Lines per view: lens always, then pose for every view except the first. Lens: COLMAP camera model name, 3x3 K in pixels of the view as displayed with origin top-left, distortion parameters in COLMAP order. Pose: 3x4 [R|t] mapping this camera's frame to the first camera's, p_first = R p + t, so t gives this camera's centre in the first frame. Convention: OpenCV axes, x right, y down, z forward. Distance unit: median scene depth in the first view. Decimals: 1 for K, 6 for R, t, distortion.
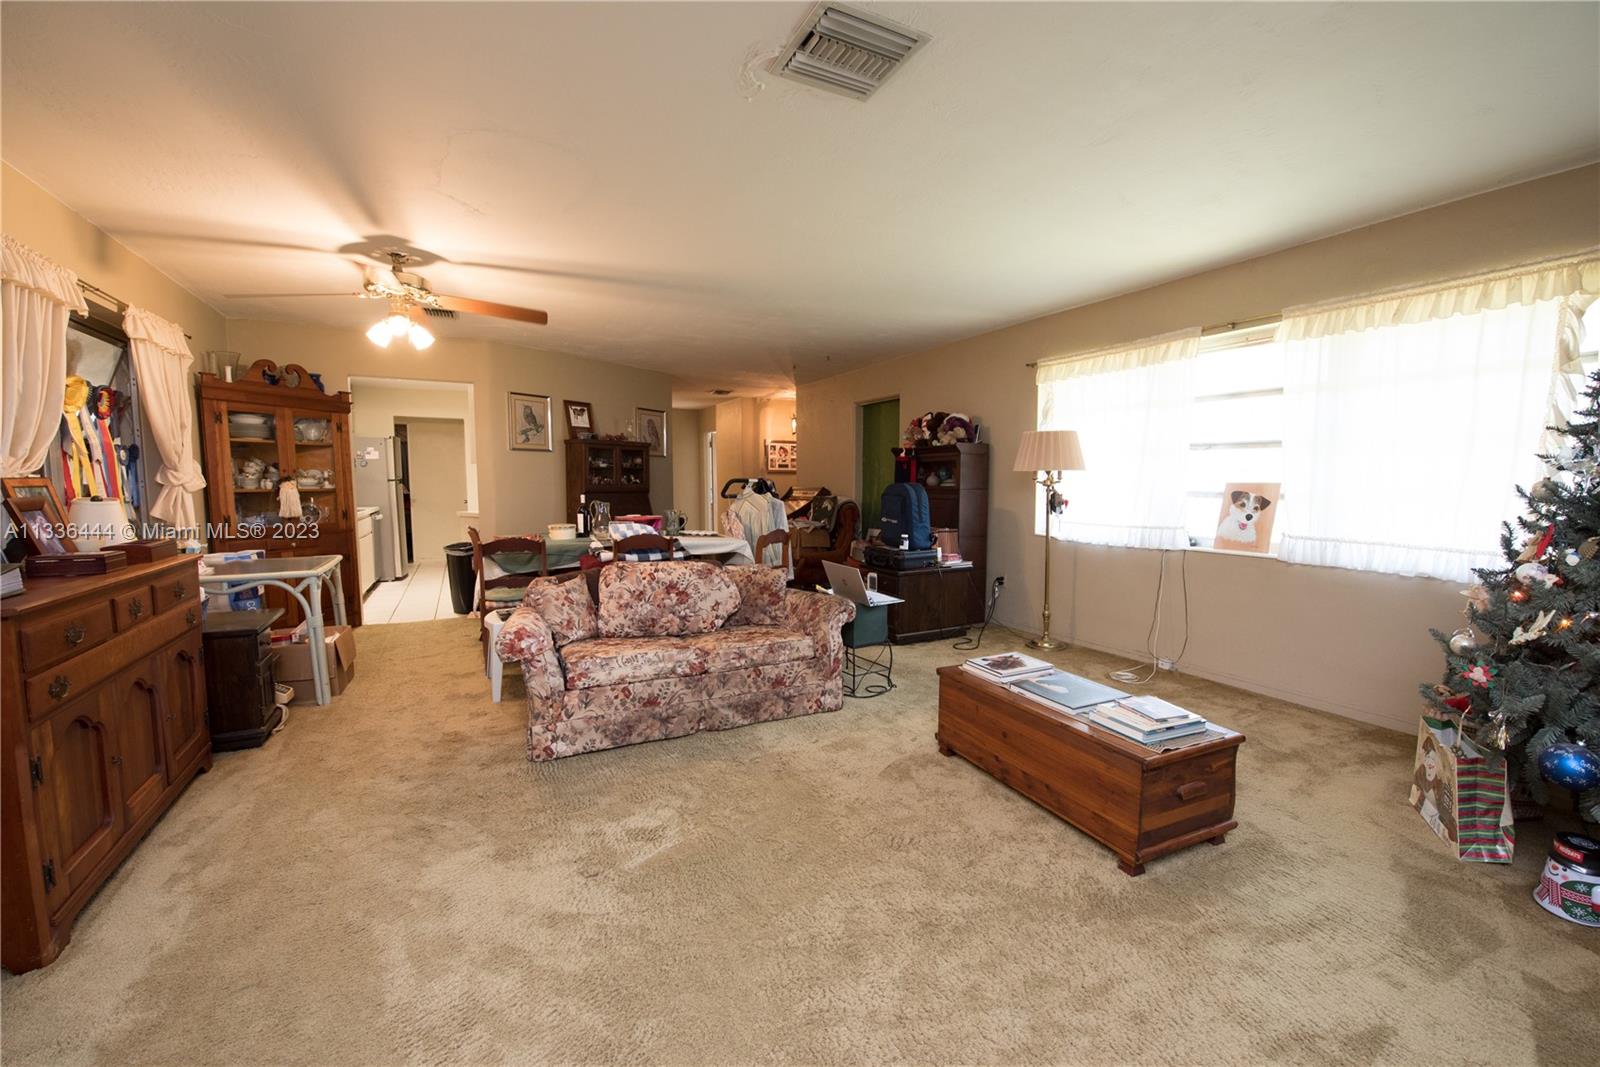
lens RADIAL K [[635.4, 0, 799.7], [0, 635.4, 529.7], [0, 0, 1]] dist [-0.002422, -0.000156]
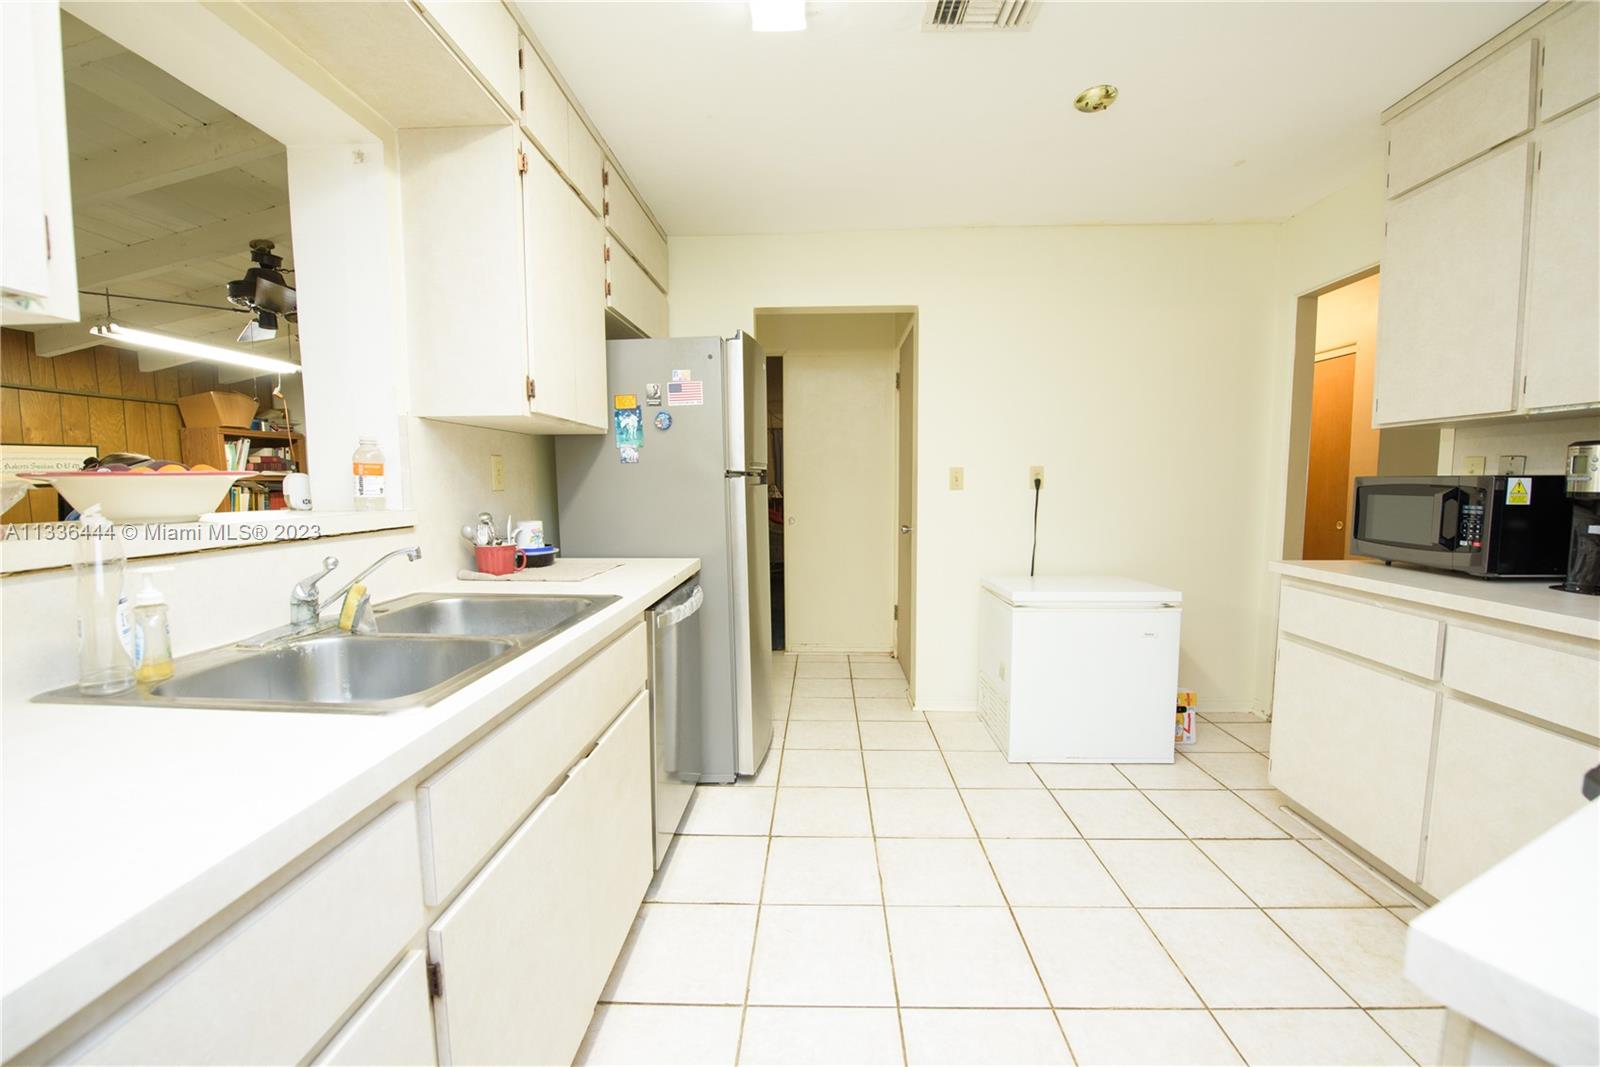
lens RADIAL K [[635.4, 0, 802.5], [0, 635.4, 533.1], [0, 0, 1]] dist [-0.002422, -0.000156]
pose [[0.872223, 0.038105, -0.487622, -0.360430], [-0.038305, 0.999220, 0.009566, -0.041979], [0.487606, 0.010334, 0.873003, 0.580555]]
